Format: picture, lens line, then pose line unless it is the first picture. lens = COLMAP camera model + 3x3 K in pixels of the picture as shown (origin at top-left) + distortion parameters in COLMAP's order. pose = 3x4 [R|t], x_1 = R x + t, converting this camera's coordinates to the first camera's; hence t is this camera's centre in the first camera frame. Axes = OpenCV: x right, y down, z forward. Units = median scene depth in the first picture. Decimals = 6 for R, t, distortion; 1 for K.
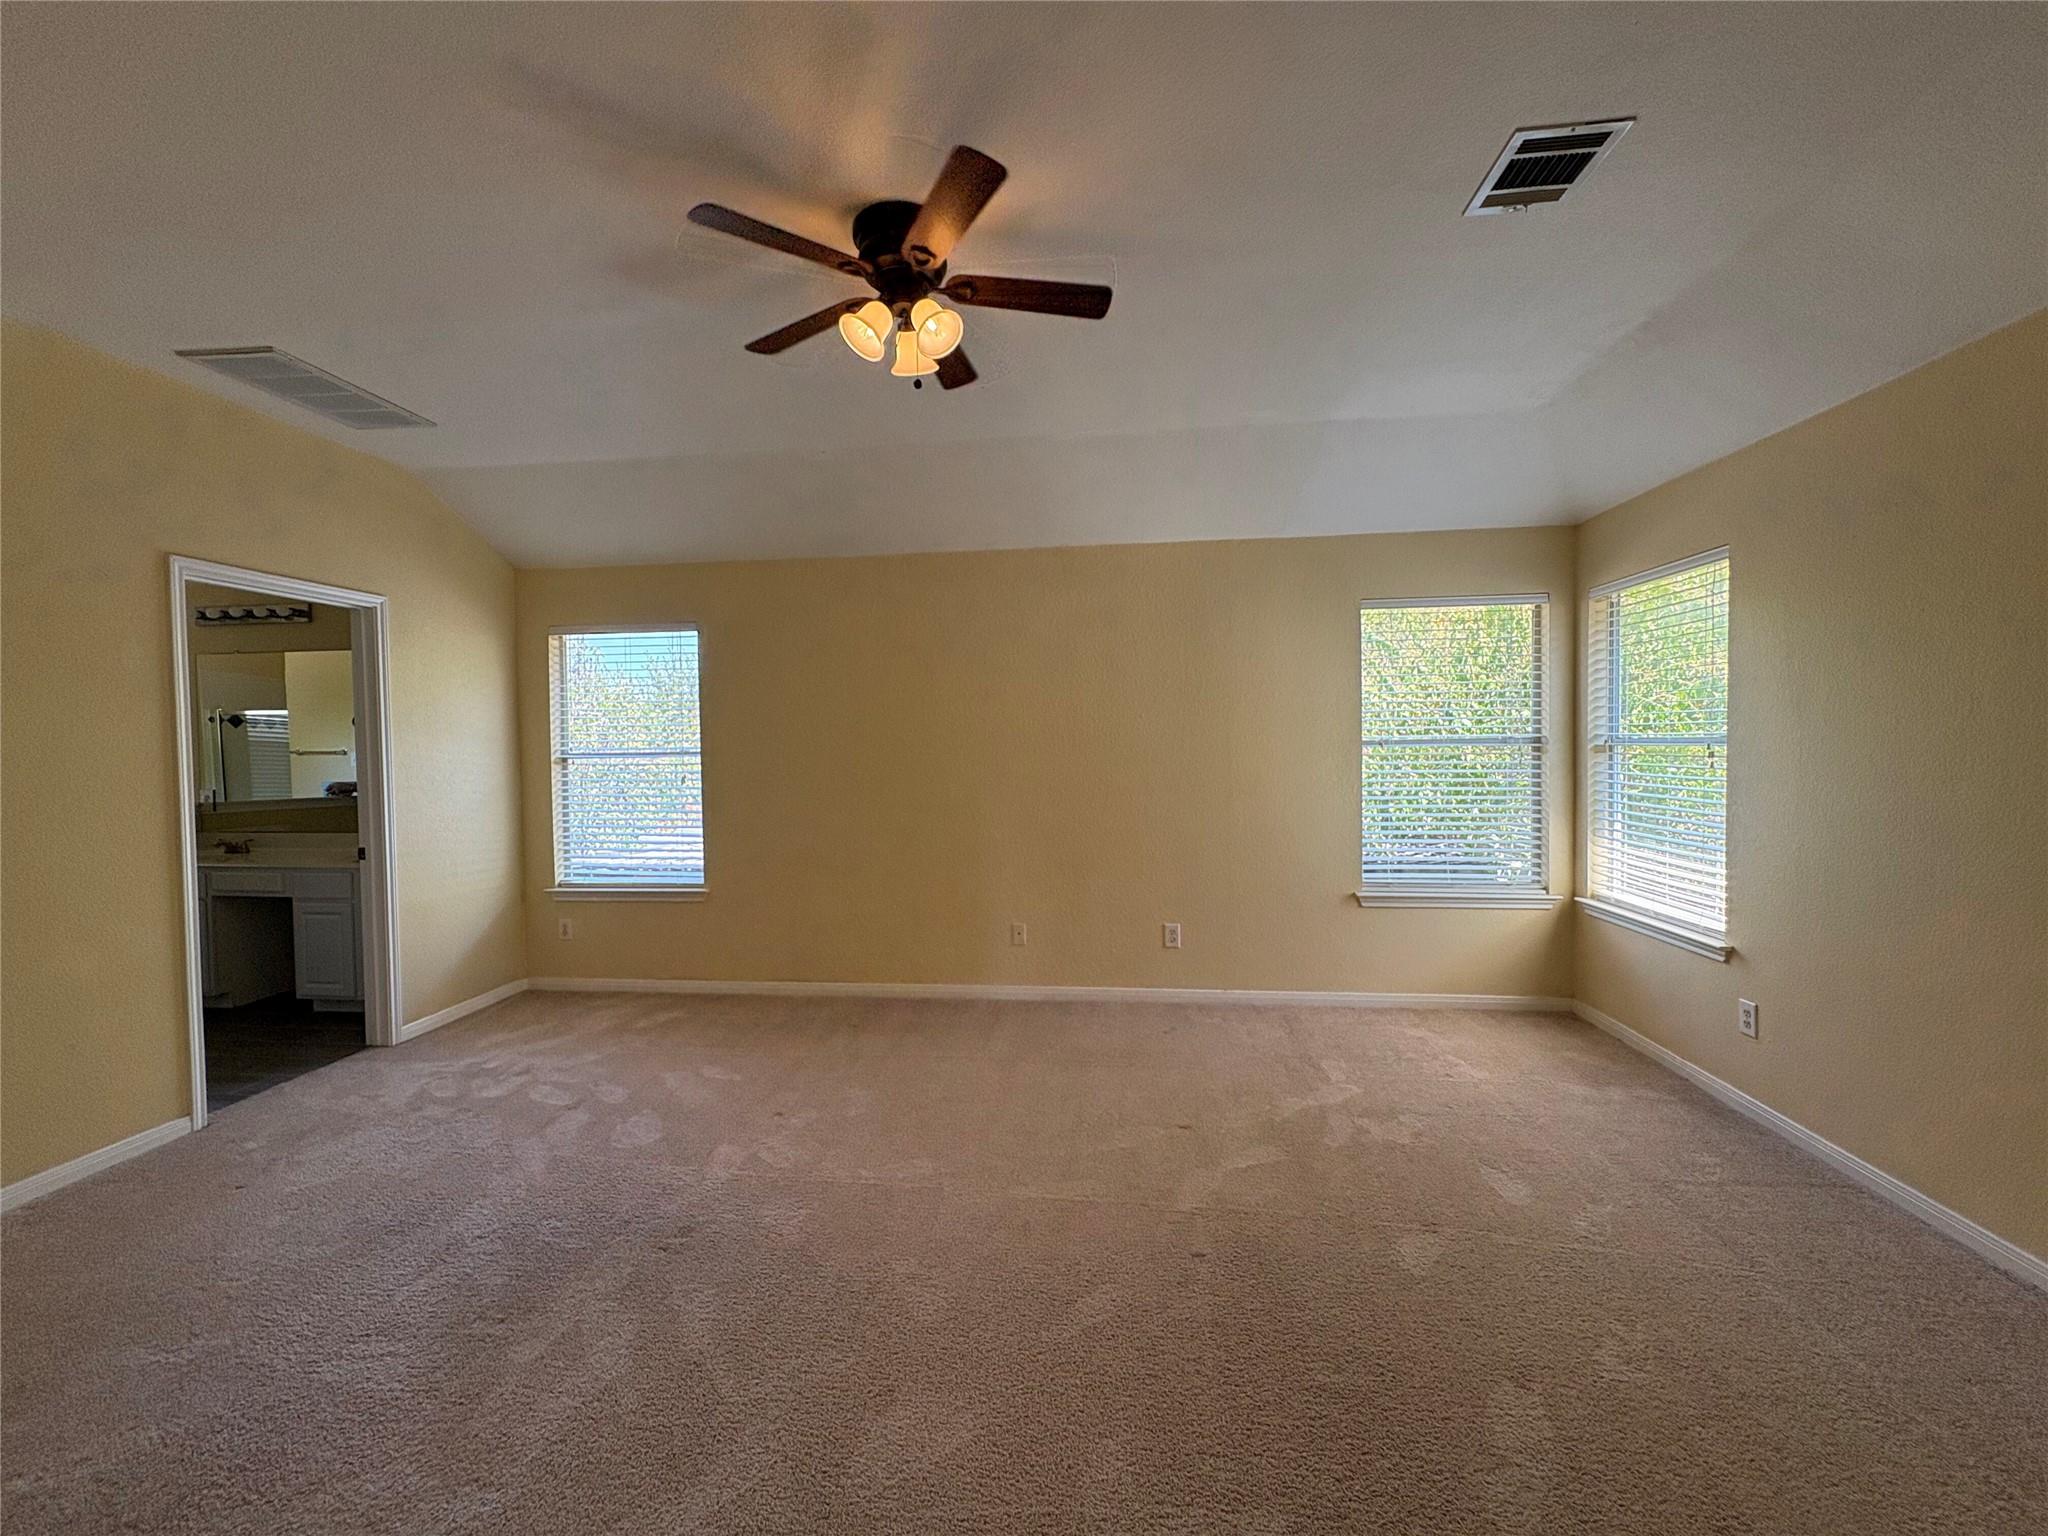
lens RADIAL K [[815.8, 0, 1018.5], [0, 815.8, 766.5], [0, 0, 1]] dist [0.000428, -0.000119]
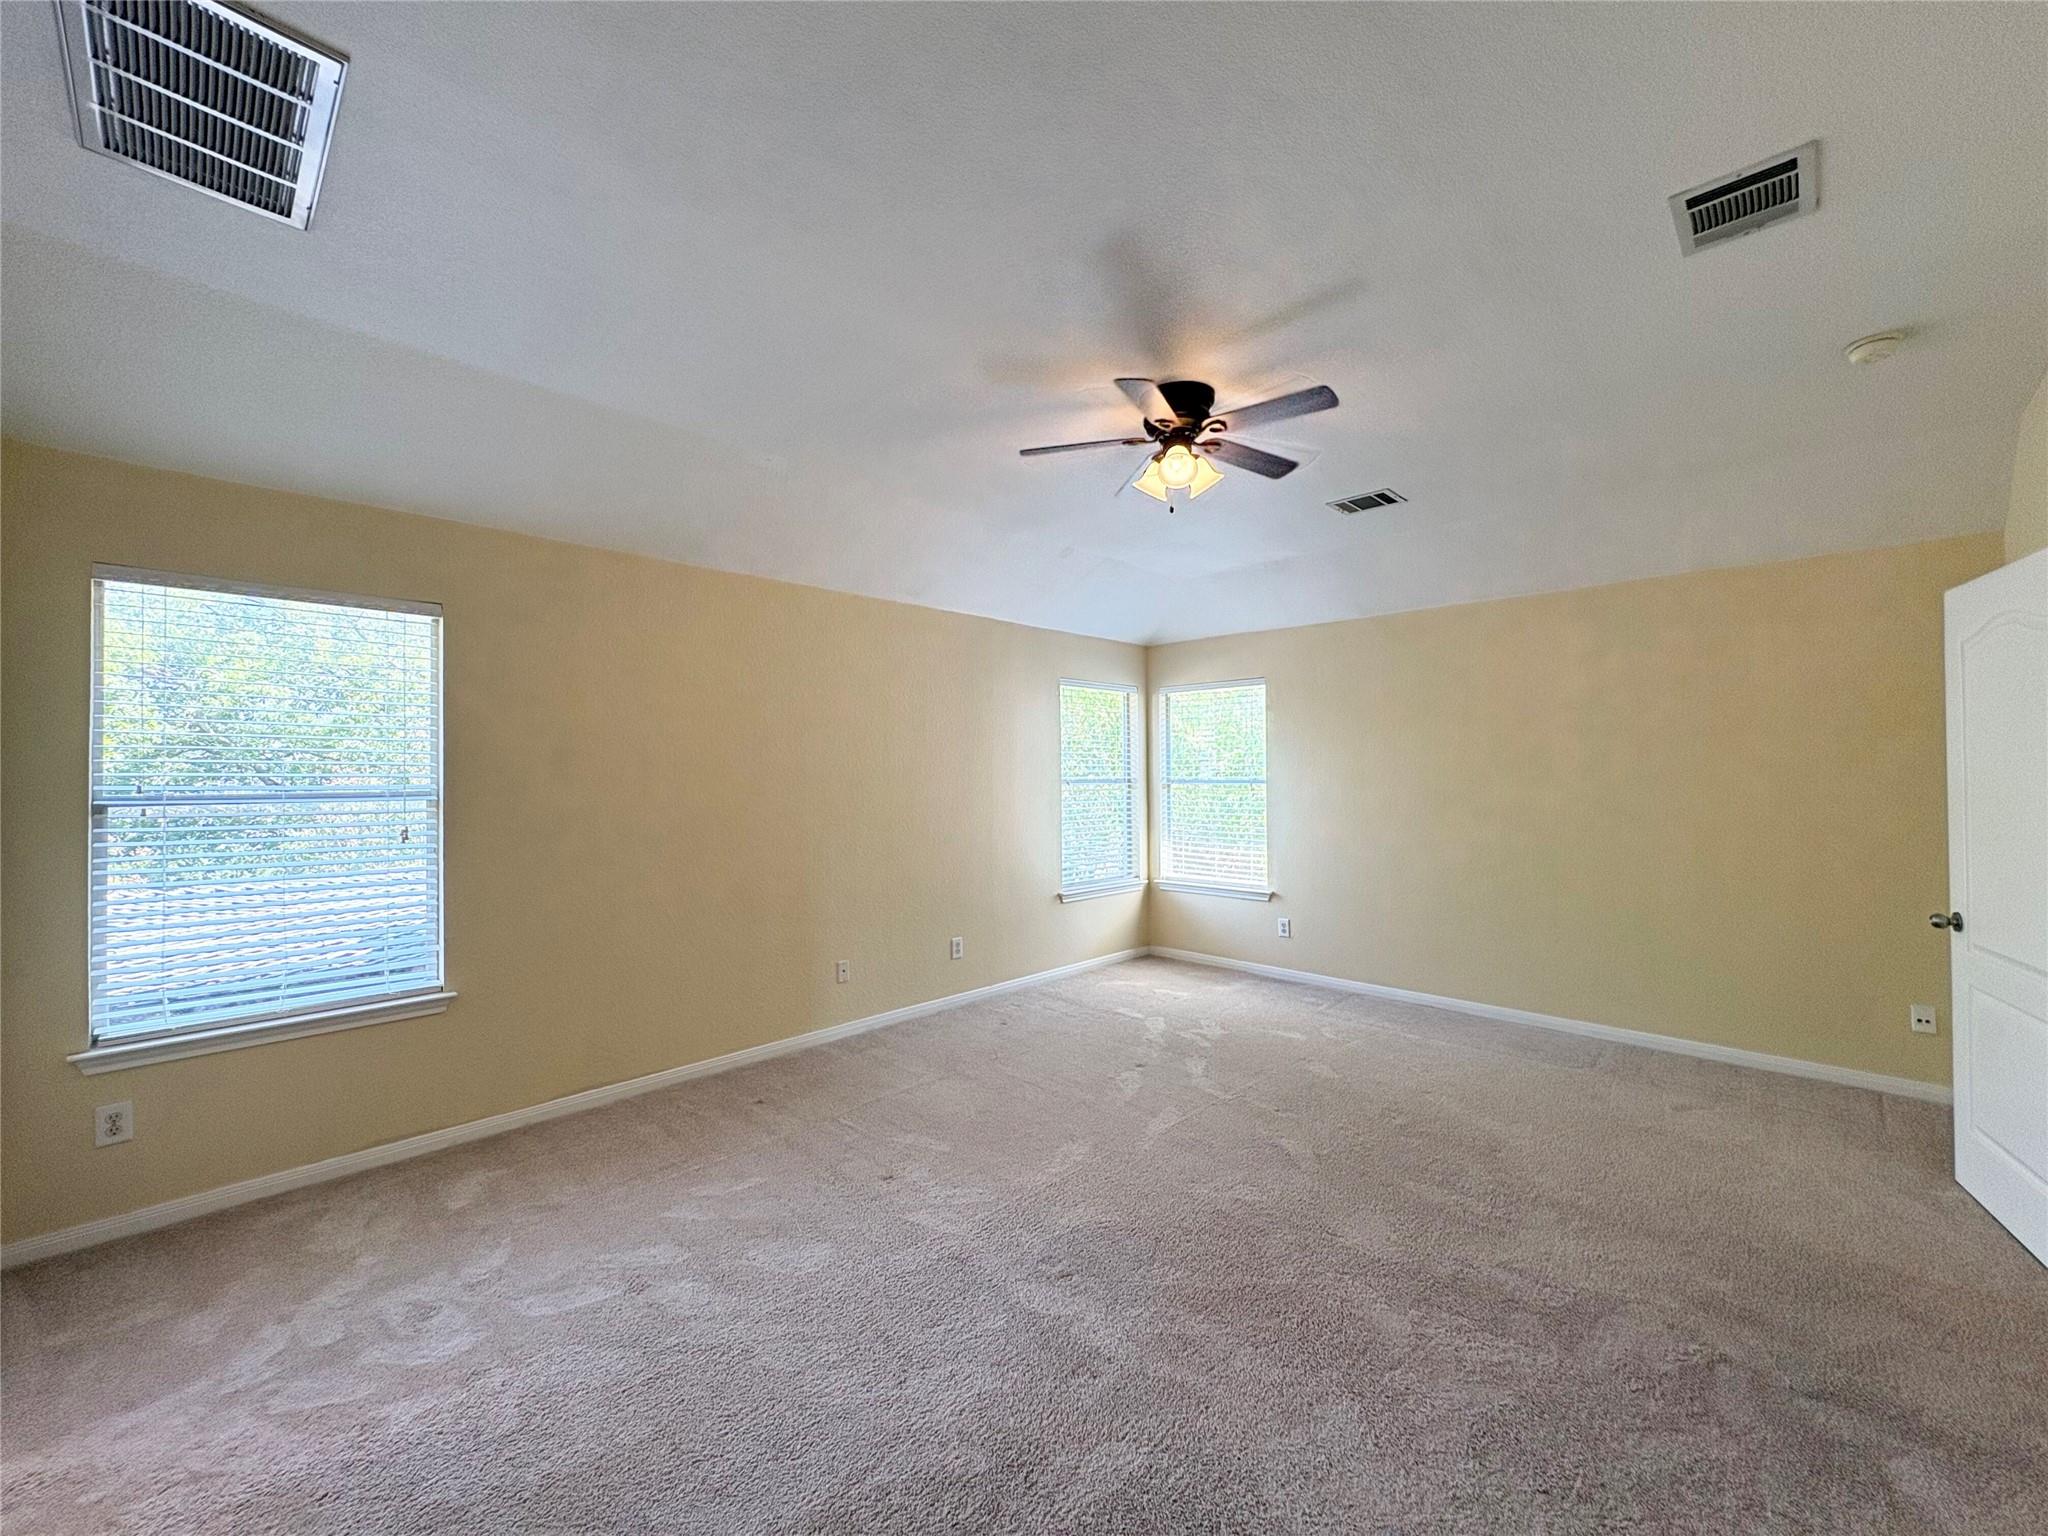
lens RADIAL K [[815.8, 0, 1018.5], [0, 815.8, 766.5], [0, 0, 1]] dist [0.000428, -0.000119]
pose [[0.617758, 0.018069, 0.786160, -0.709969], [0.021796, 0.998958, -0.040087, -0.001203], [-0.786066, 0.041899, 0.616721, 0.219290]]
